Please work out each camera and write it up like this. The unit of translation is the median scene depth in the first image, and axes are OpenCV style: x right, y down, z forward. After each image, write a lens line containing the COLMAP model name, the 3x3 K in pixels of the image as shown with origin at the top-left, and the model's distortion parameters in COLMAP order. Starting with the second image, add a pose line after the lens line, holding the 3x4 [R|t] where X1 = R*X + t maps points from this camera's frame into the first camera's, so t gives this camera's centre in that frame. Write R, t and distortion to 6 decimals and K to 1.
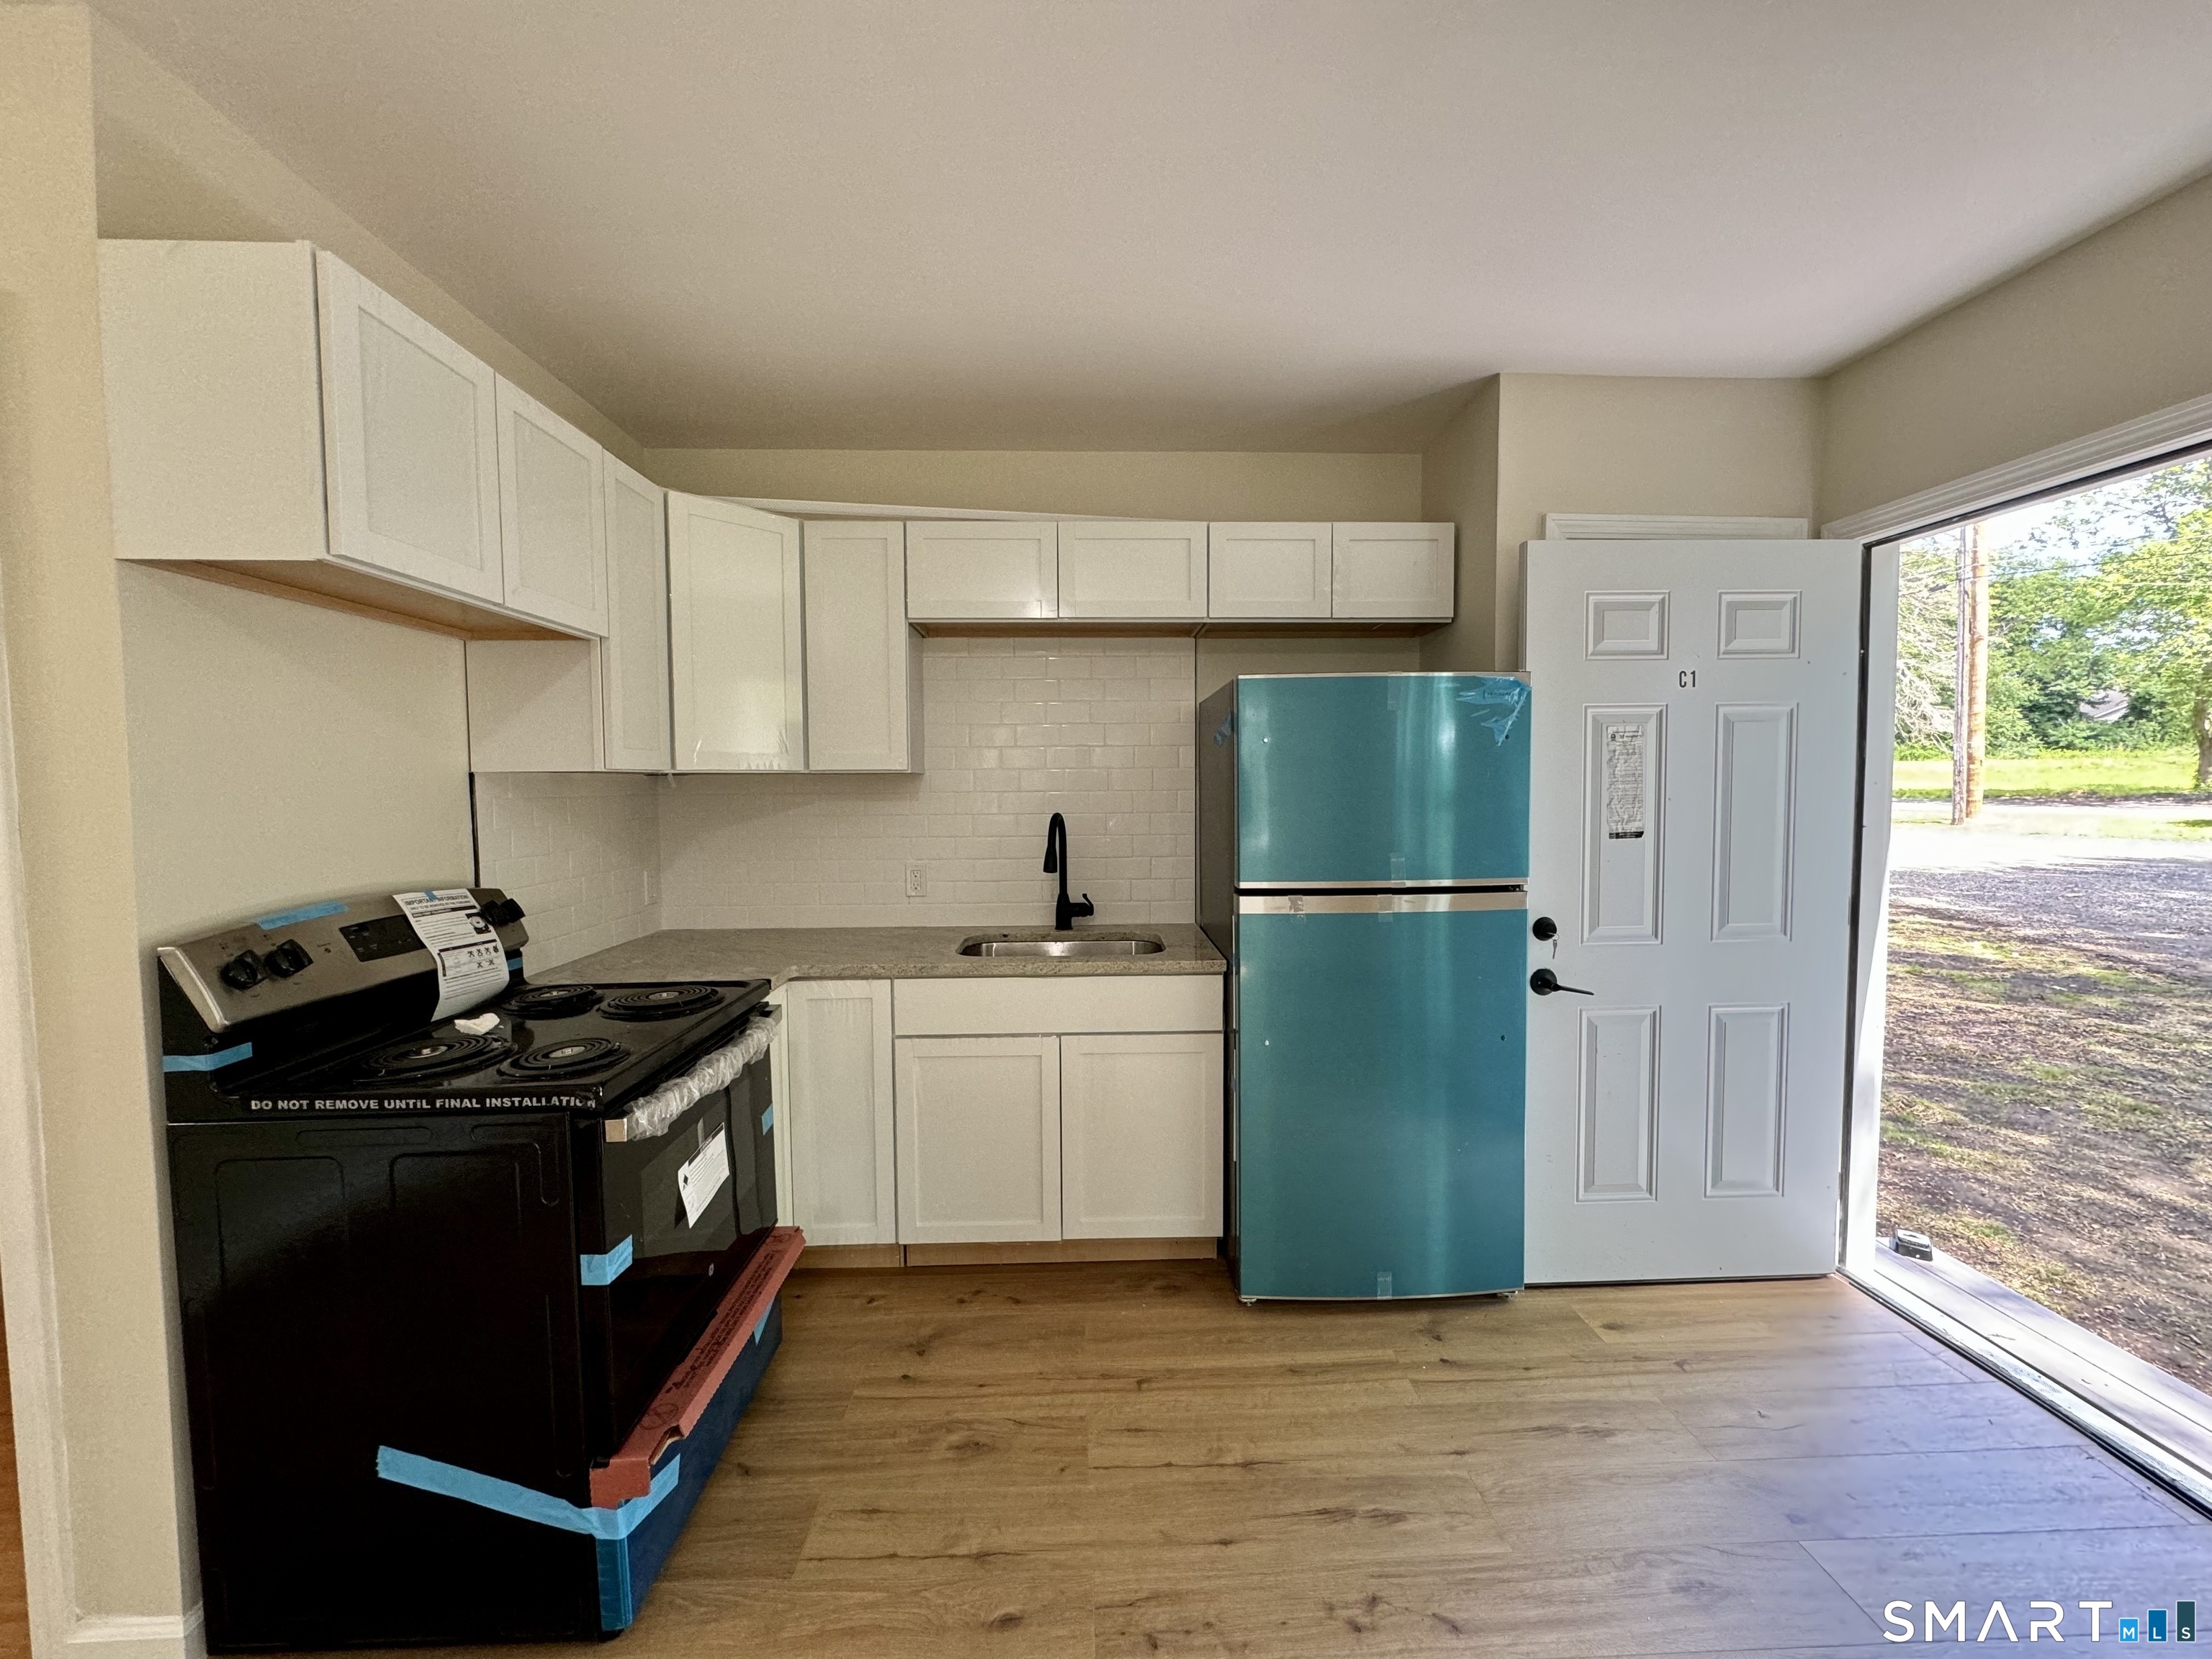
lens RADIAL K [[879.7, 0, 1104.1], [0, 879.7, 828.0], [0, 0, 1]] dist [-0.001522, -0.000177]
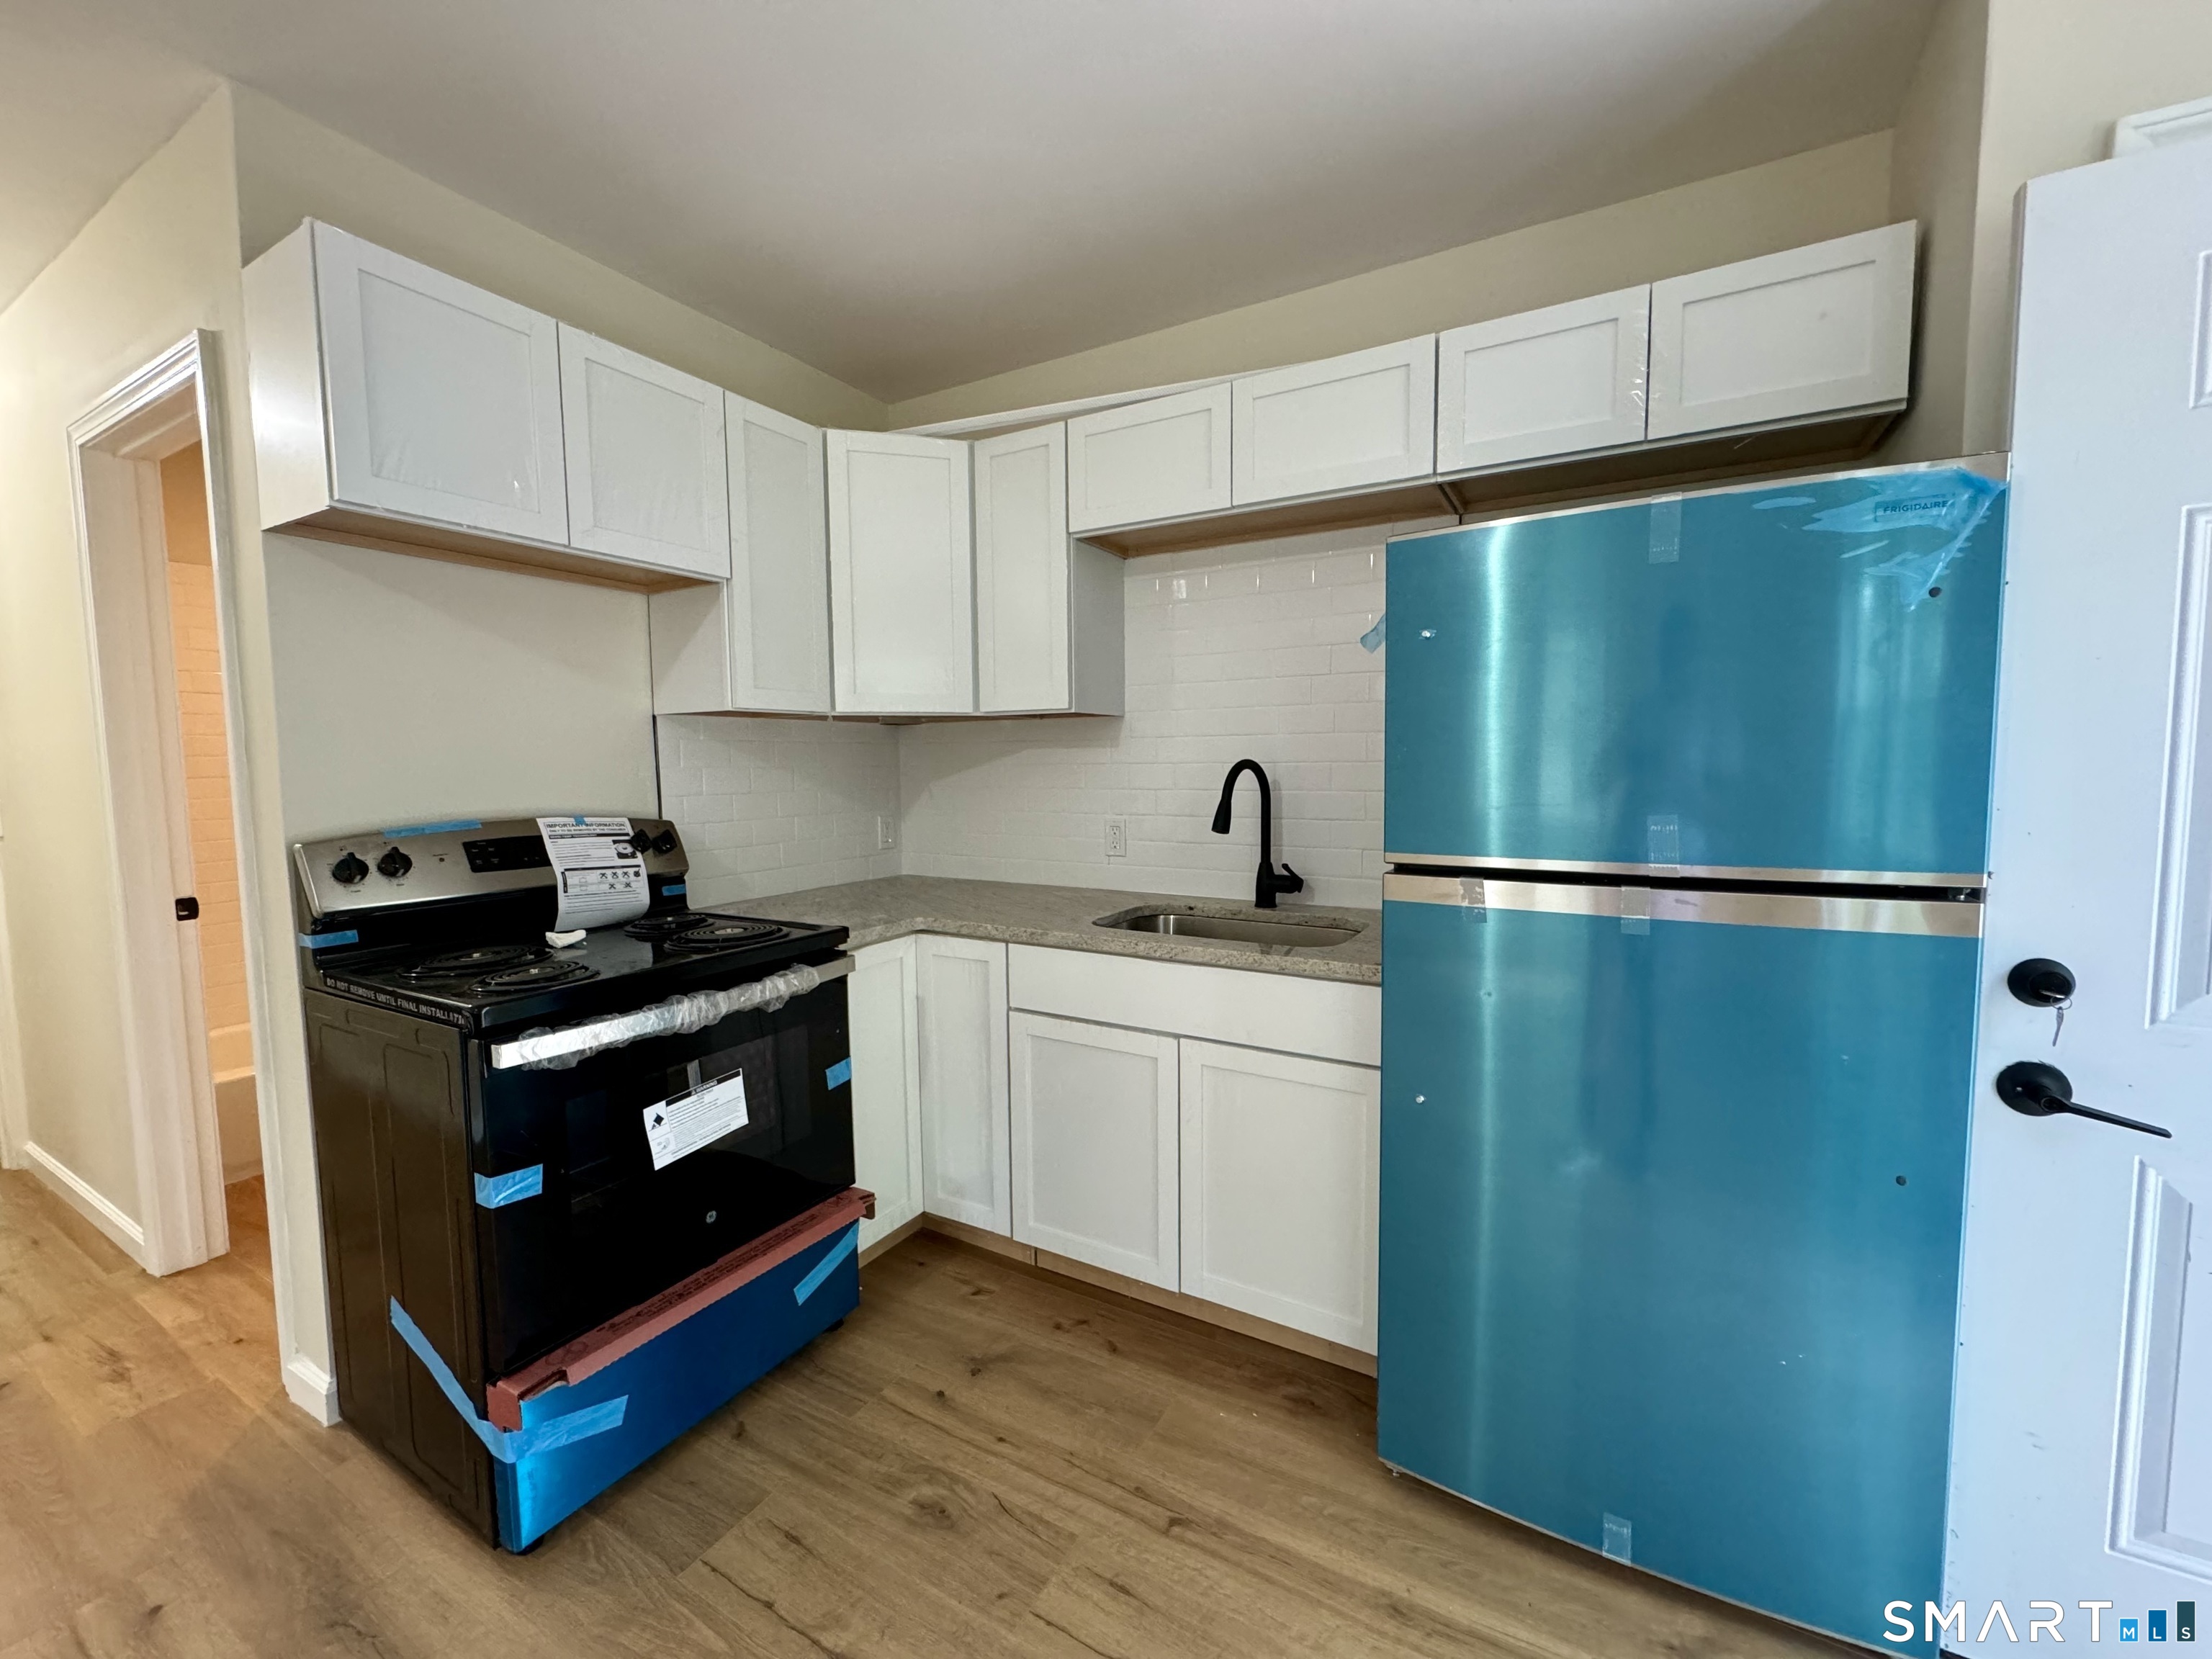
lens RADIAL K [[881.2, 0, 1107.6], [0, 881.2, 827.3], [0, 0, 1]] dist [-0.001751, -0.000037]
pose [[0.851192, 0.038310, -0.523454, 0.334167], [-0.023261, 0.999106, 0.035297, 0.024516], [0.524338, -0.017869, 0.851323, 0.332588]]
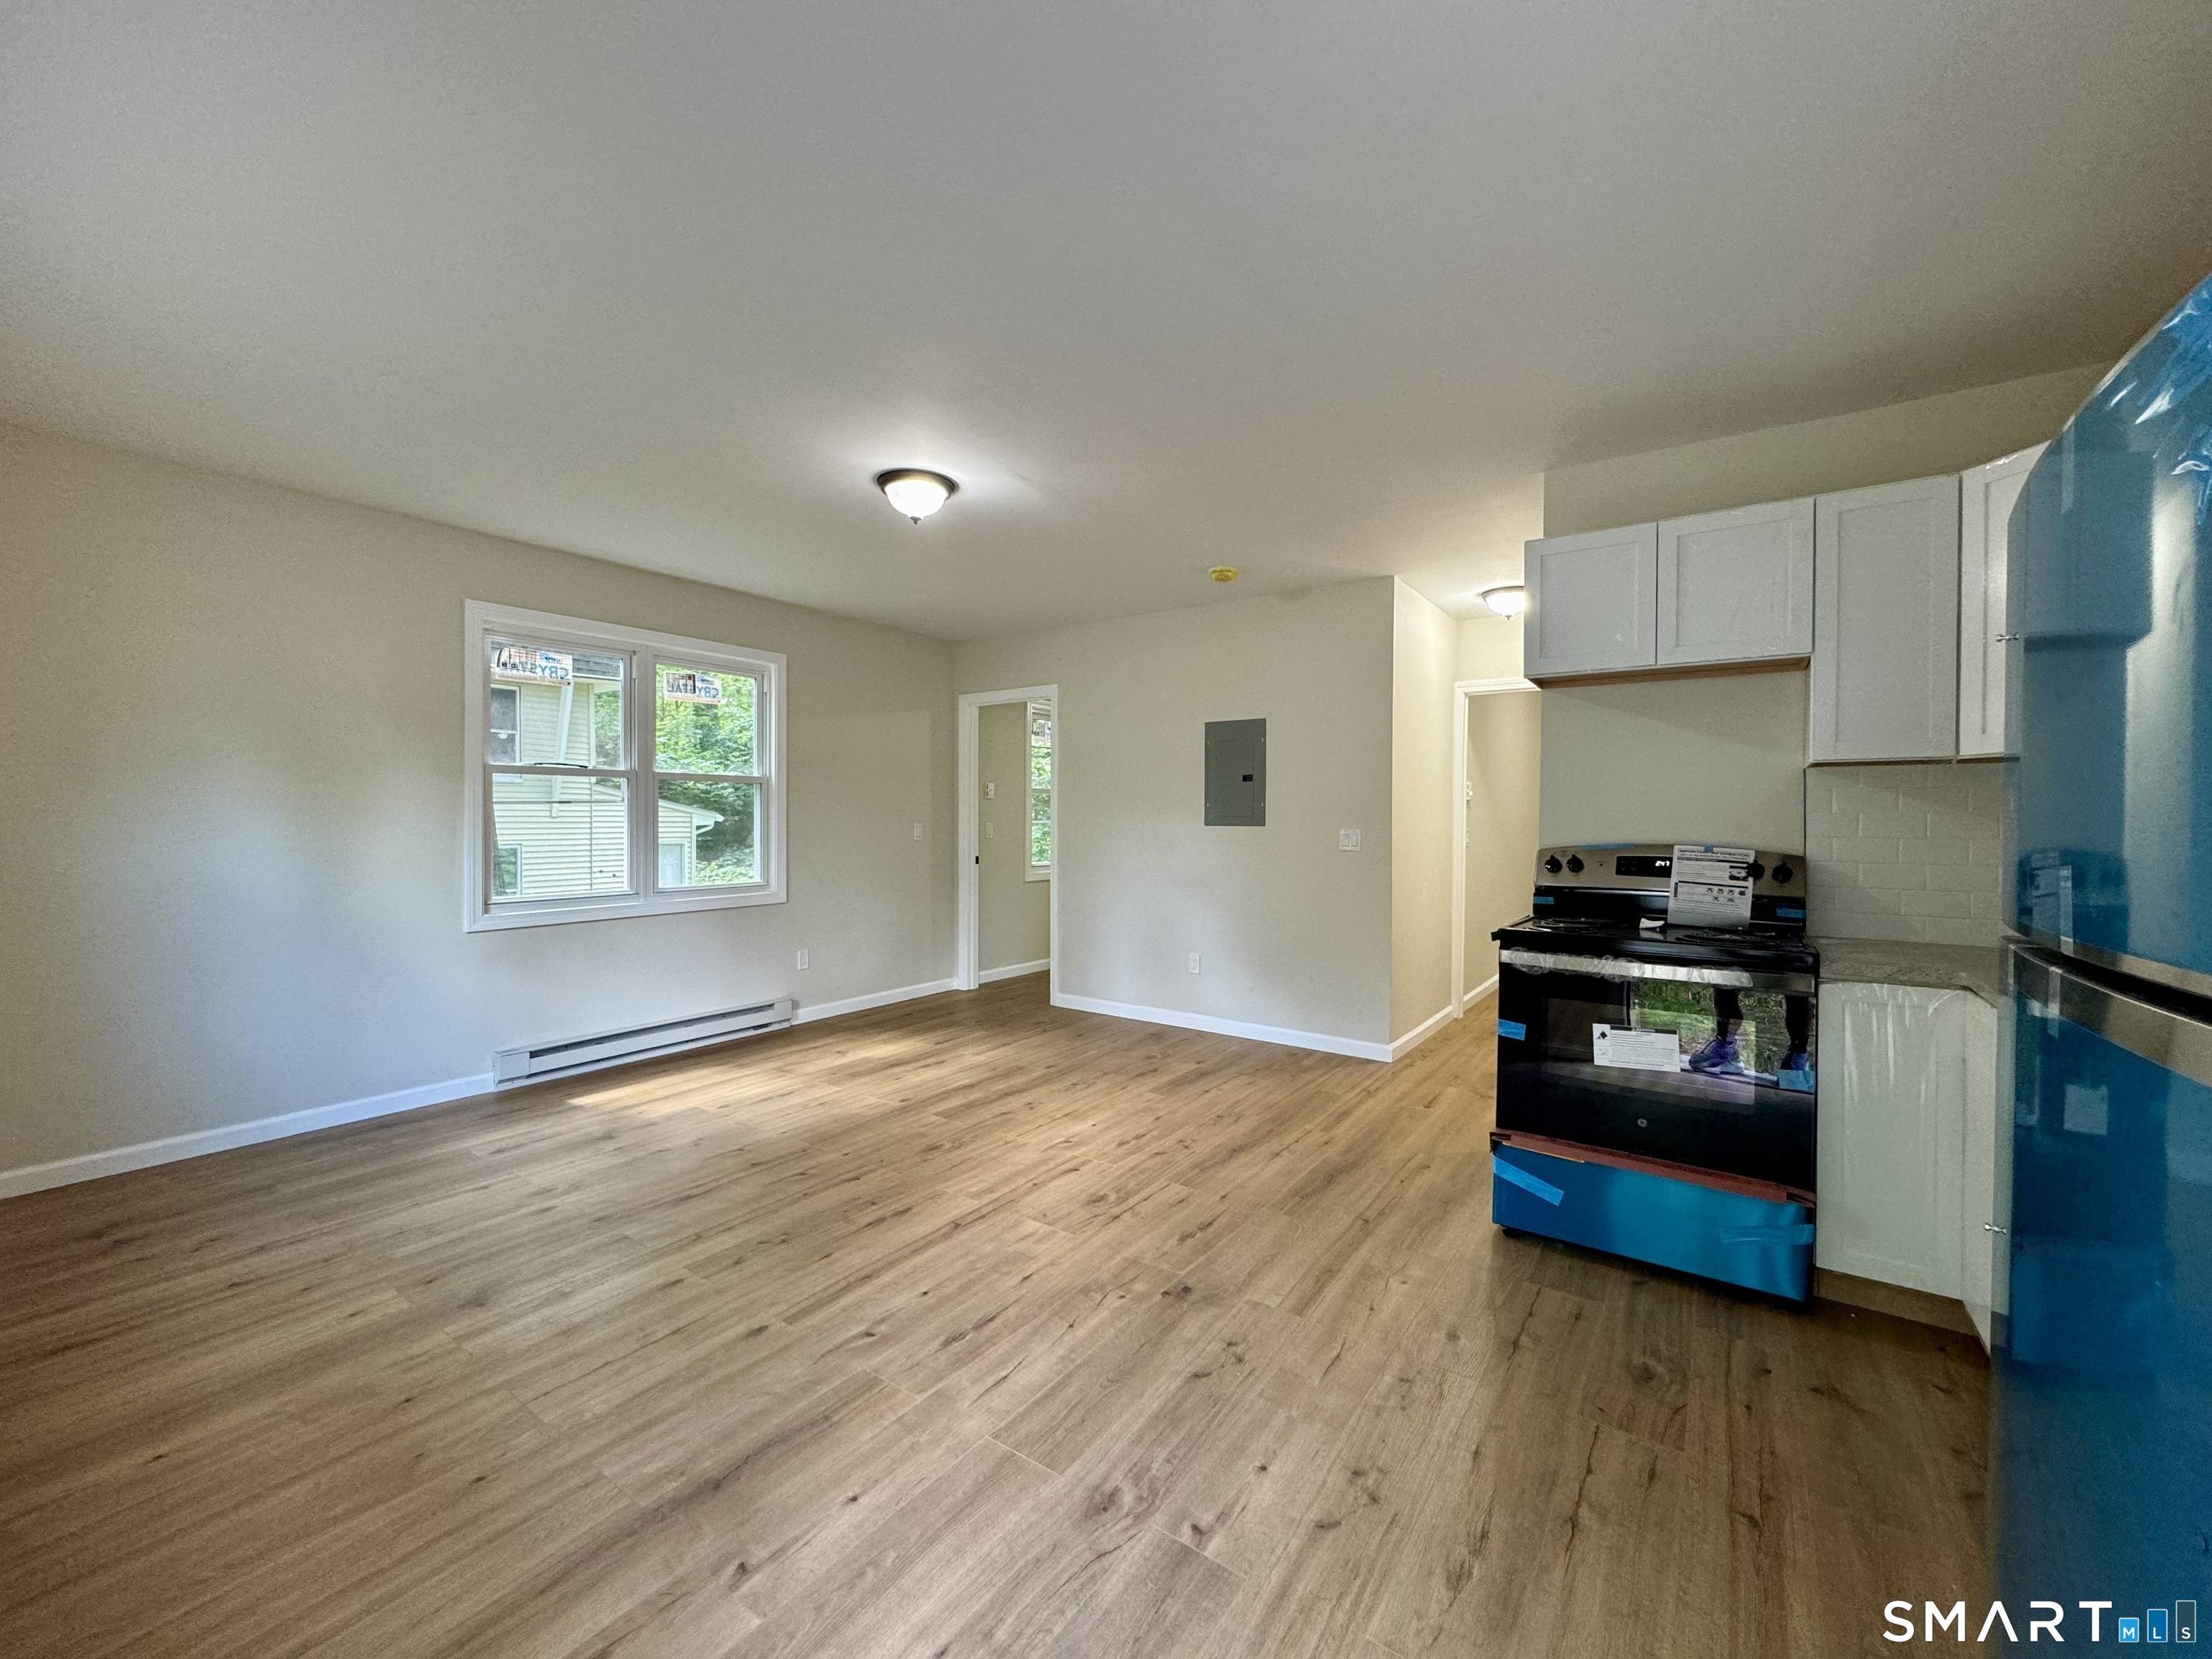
lens RADIAL K [[879.7, 0, 1104.1], [0, 879.7, 828.0], [0, 0, 1]] dist [-0.001522, -0.000177]
pose [[-0.608781, 0.009690, -0.793279, 0.932498], [-0.043263, 0.998032, 0.045393, 0.012112], [0.792158, 0.061954, -0.607164, 0.919697]]
